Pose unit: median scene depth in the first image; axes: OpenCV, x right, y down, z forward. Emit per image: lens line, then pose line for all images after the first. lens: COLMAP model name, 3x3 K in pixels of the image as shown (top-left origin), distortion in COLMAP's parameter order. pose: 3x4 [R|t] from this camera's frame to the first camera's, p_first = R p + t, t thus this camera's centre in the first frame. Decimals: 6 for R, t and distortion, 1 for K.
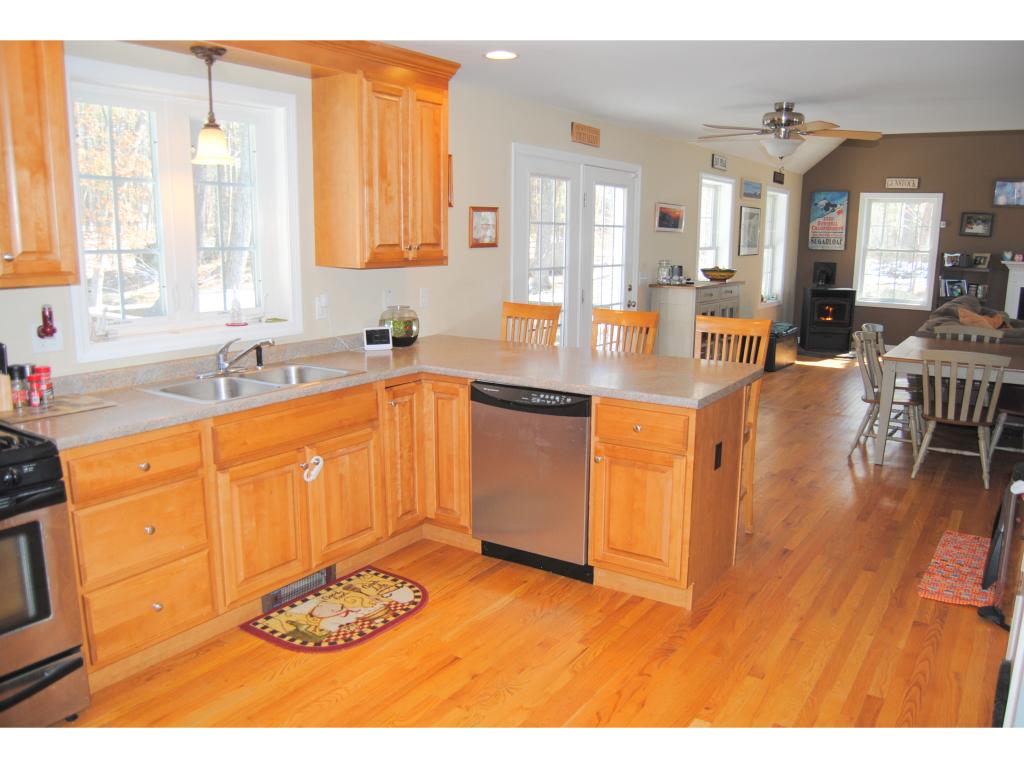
lens RADIAL K [[864.3, 0, 512.0], [0, 864.3, 384.0], [0, 0, 1]] dist [-0.015611, -0.002359]
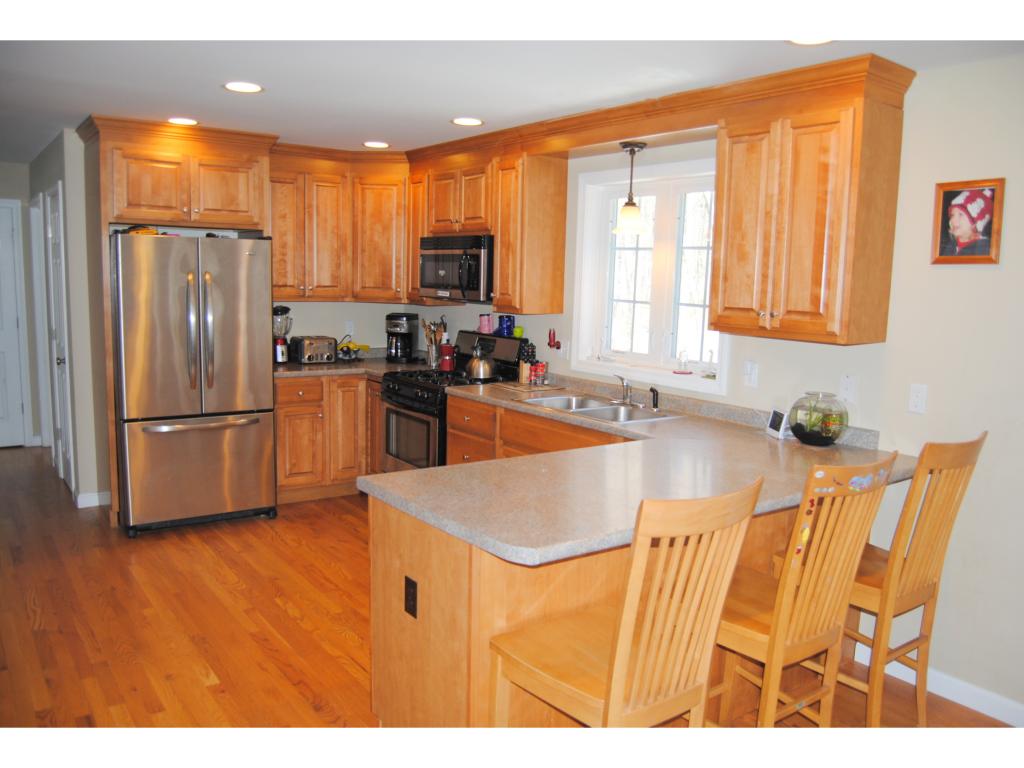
lens RADIAL K [[864.3, 0, 512.0], [0, 864.3, 384.0], [0, 0, 1]] dist [-0.015611, -0.002359]
pose [[-0.354093, 0.094672, -0.930406, 0.756479], [-0.205229, 0.962747, 0.176068, -0.195589], [0.912414, 0.253291, -0.321473, 1.101755]]
